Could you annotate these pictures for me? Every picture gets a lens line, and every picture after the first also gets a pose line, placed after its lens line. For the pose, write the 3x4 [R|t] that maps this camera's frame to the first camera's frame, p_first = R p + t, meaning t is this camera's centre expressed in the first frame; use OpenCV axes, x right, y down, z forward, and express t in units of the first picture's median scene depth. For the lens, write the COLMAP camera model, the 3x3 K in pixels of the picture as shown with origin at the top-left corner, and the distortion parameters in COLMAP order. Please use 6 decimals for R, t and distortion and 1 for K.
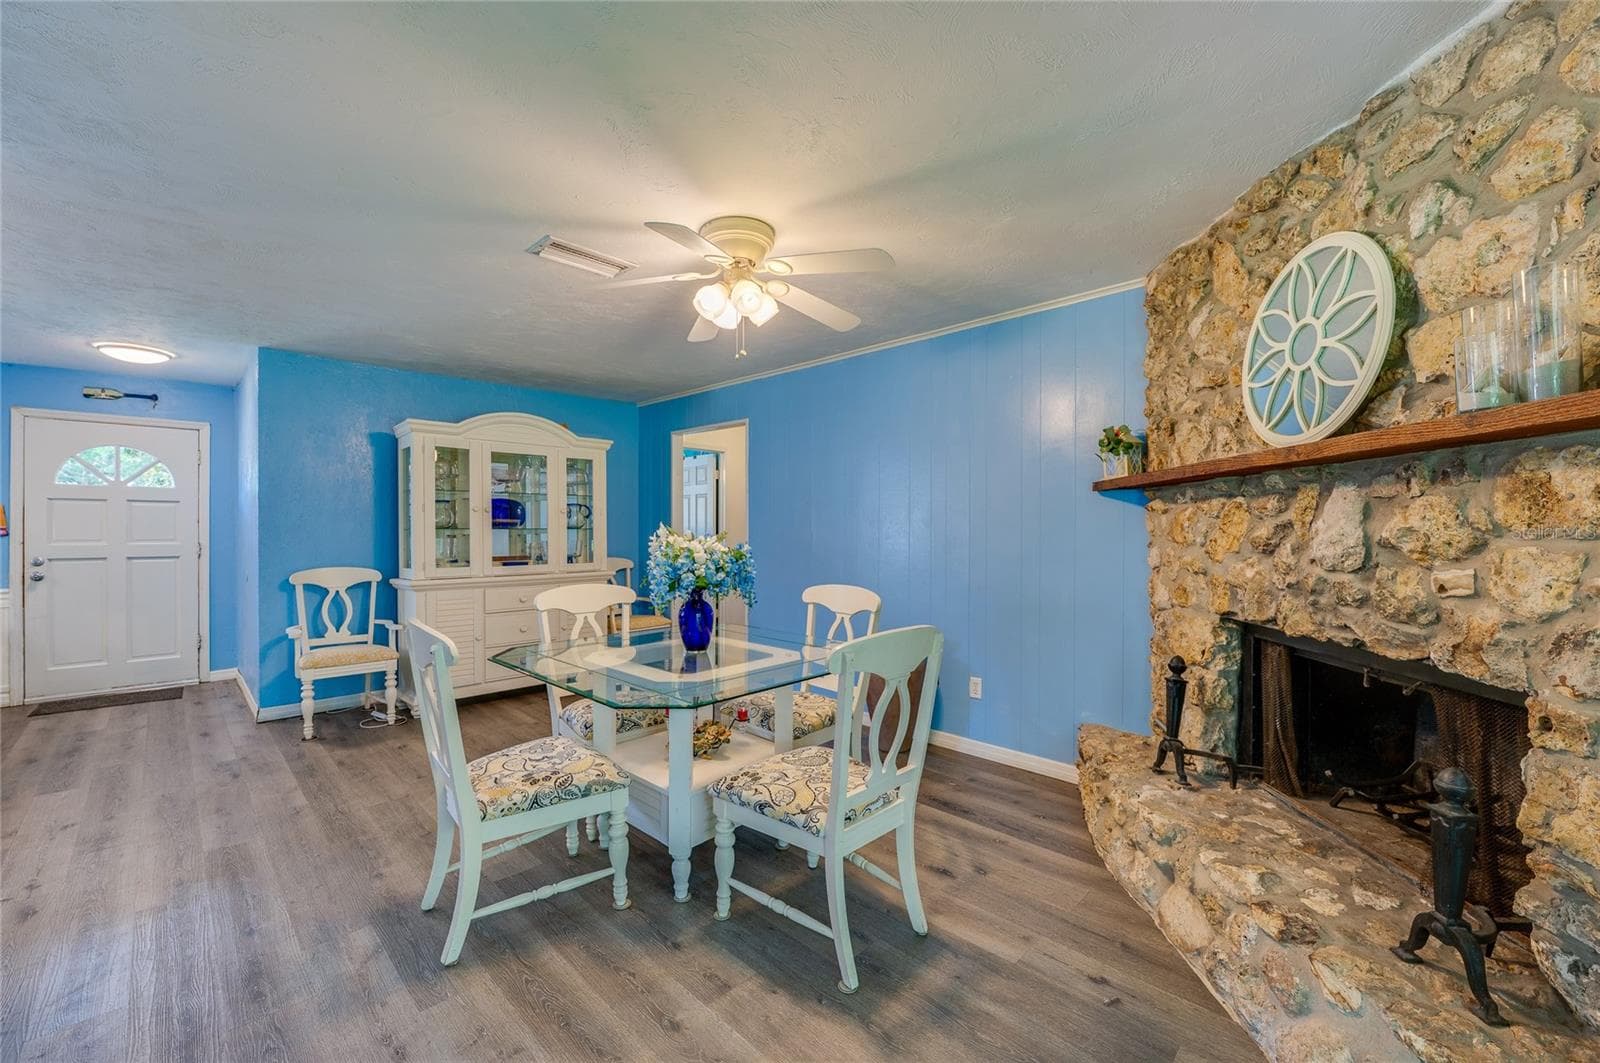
lens RADIAL K [[645.4, 0, 803.6], [0, 645.4, 528.7], [0, 0, 1]] dist [-0.018069, 0.001533]
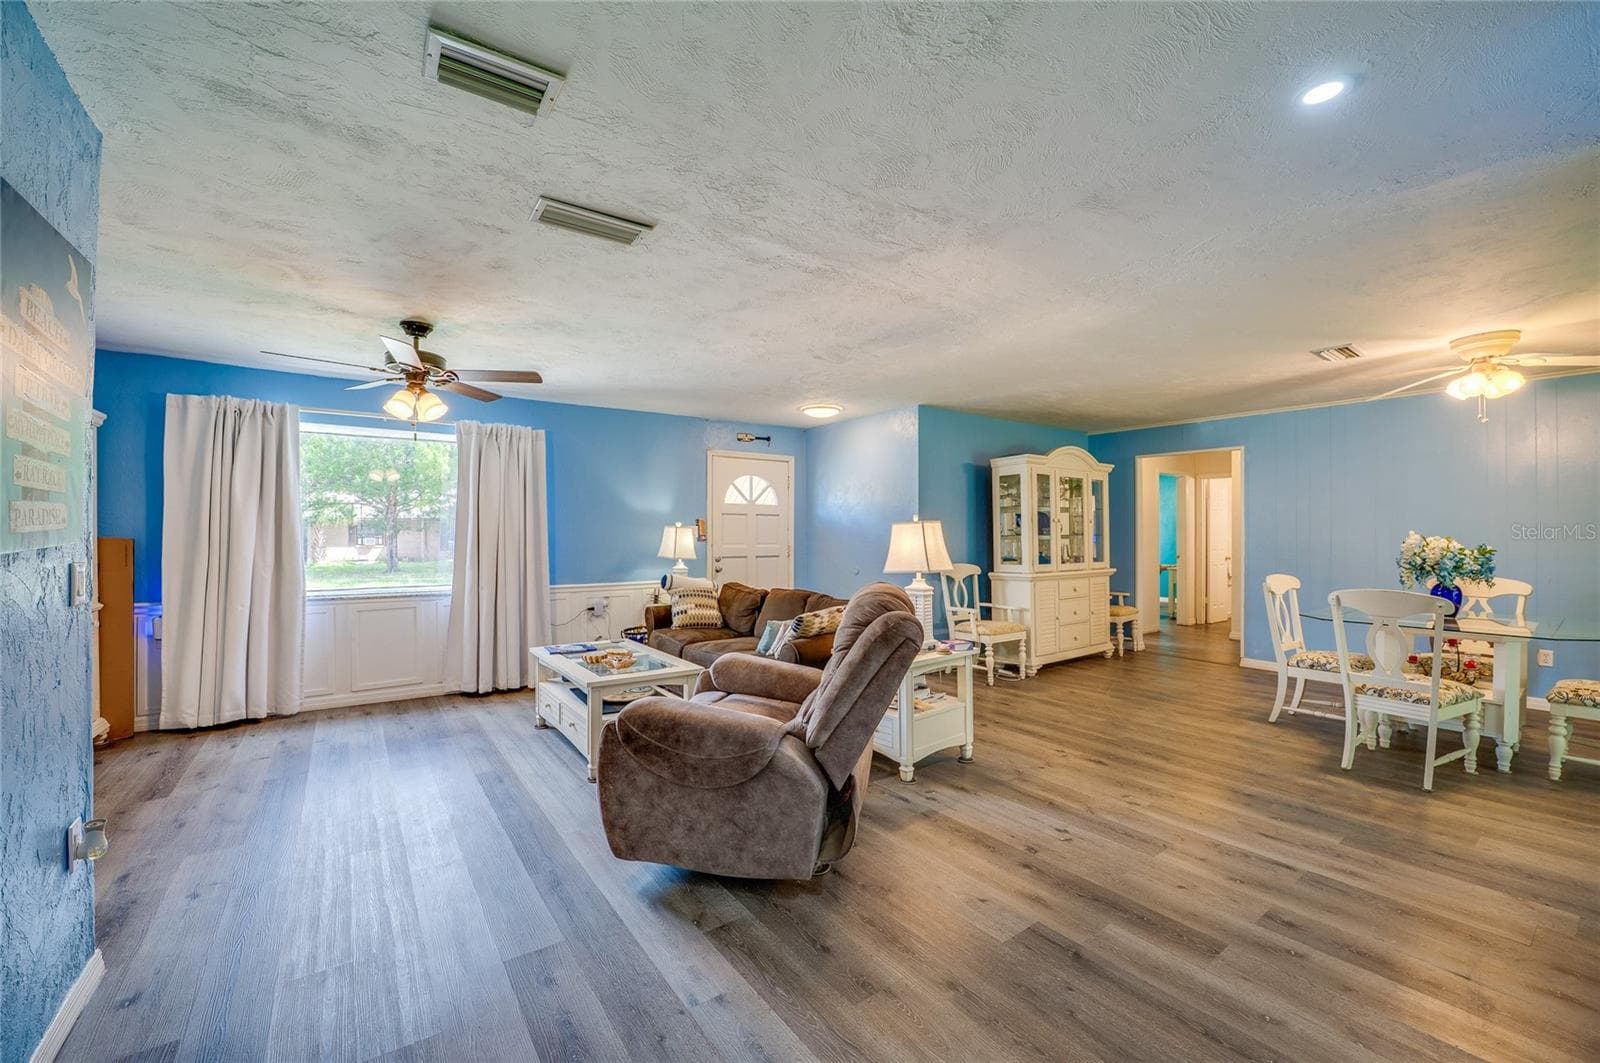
lens RADIAL K [[645.4, 0, 792.5], [0, 645.4, 527.8], [0, 0, 1]] dist [-0.018069, 0.001533]
pose [[0.986146, -0.001616, -0.165871, -0.775118], [-0.000738, 0.999900, -0.014132, 0.003839], [0.165877, 0.014058, 0.986046, -0.374314]]
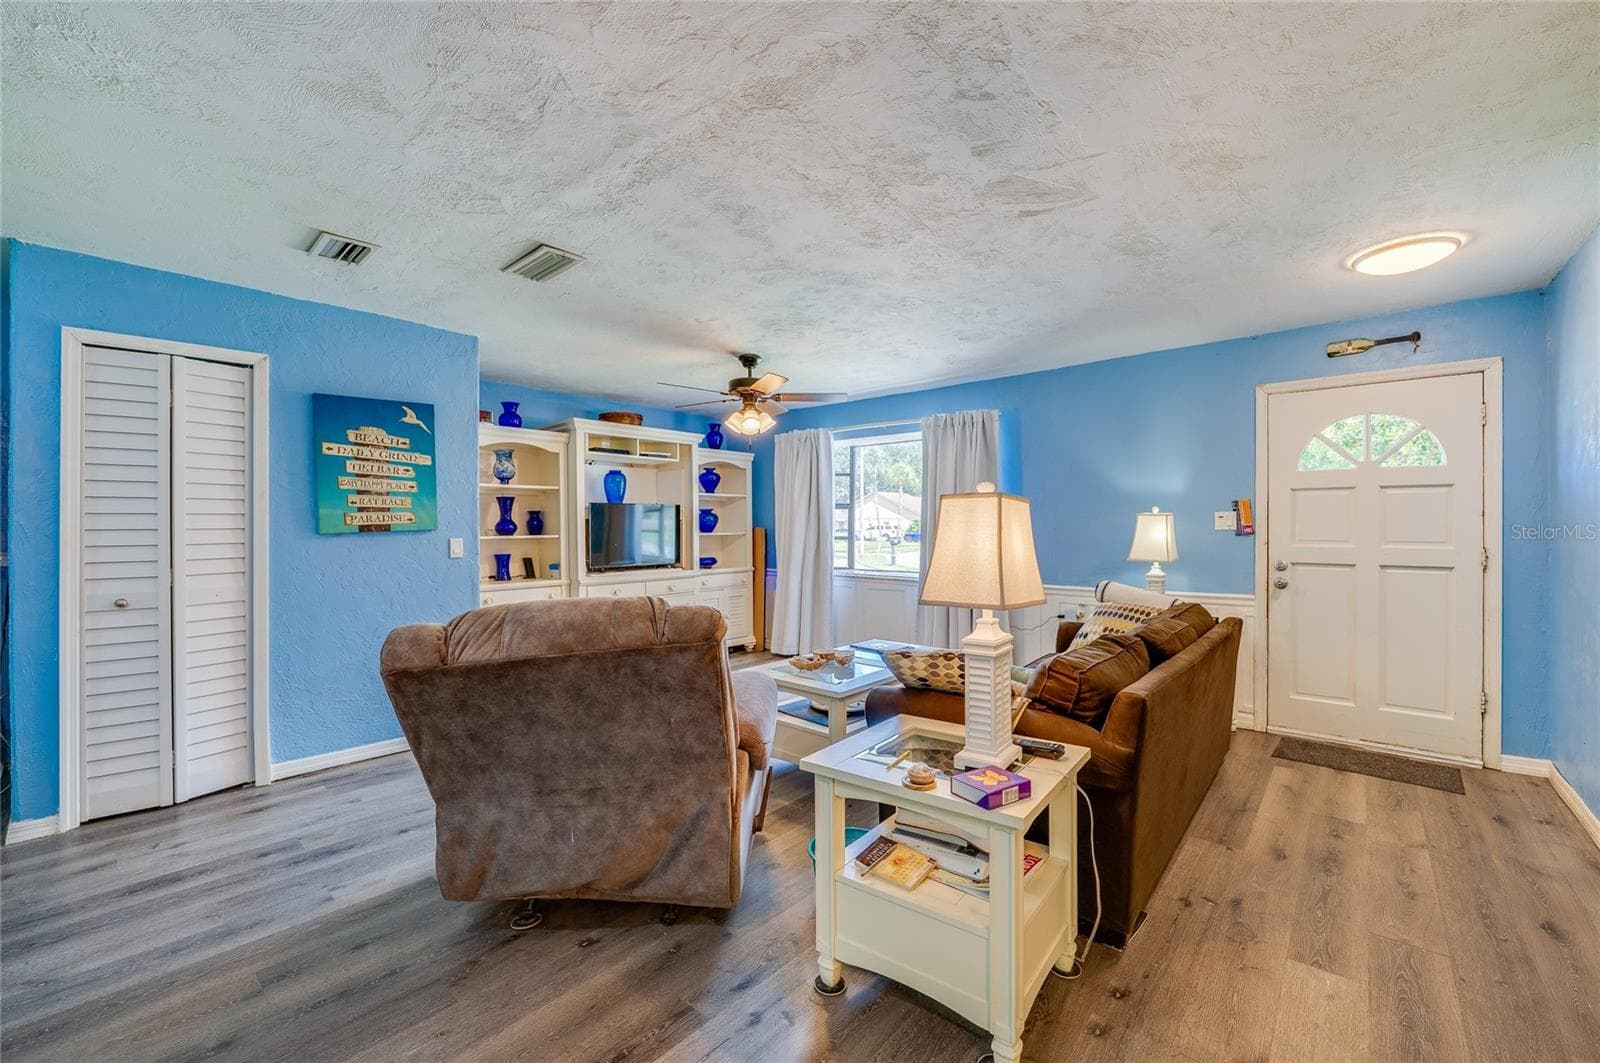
lens RADIAL K [[645.4, 0, 812.0], [0, 645.4, 524.0], [0, 0, 1]] dist [-0.018069, 0.001533]
pose [[0.070514, -0.005731, -0.997494, -0.395135], [-0.002782, 0.999978, -0.005942, 0.004056], [0.997507, 0.003194, 0.070497, 0.305337]]
